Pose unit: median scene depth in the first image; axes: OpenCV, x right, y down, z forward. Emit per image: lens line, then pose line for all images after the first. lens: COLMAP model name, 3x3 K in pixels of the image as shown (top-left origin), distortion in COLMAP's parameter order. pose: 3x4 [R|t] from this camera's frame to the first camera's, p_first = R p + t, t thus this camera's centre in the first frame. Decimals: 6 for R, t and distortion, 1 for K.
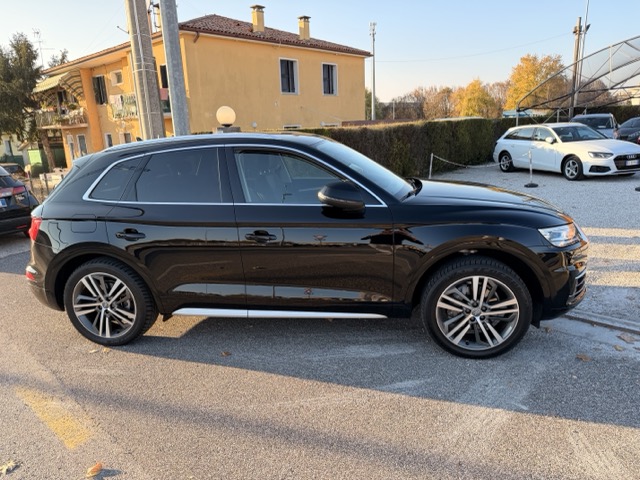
lens RADIAL K [[463.1, 0, 319.1], [0, 463.1, 245.5], [0, 0, 1]] dist [0.015390, -0.026175]
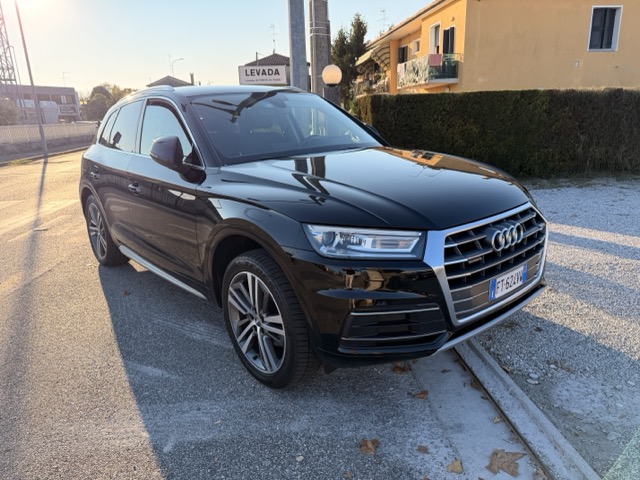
lens RADIAL K [[463.1, 0, 319.4], [0, 463.1, 239.8], [0, 0, 1]] dist [0.015390, -0.026175]
pose [[0.752833, 0.186482, -0.631243, 0.739703], [-0.156148, 0.982248, 0.103951, -0.066539], [0.639422, 0.020310, 0.768587, 0.415718]]
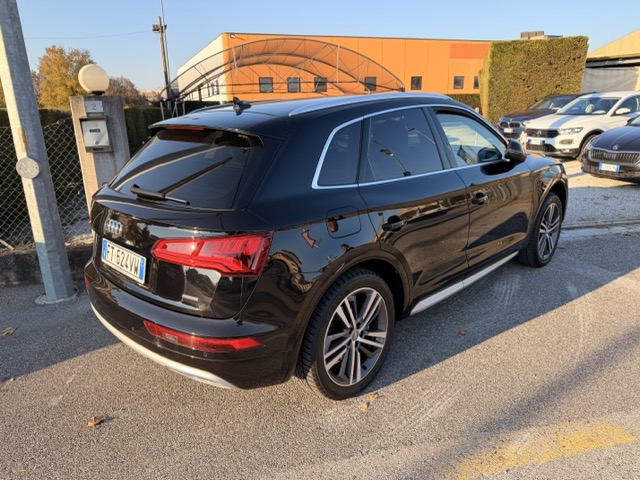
lens RADIAL K [[463.1, 0, 314.1], [0, 463.1, 241.9], [0, 0, 1]] dist [0.015390, -0.026175]
pose [[0.579006, -0.200381, 0.790316, -0.992277], [0.201793, 0.974390, 0.099214, -0.085874], [-0.789957, 0.102035, 0.604613, 0.610015]]
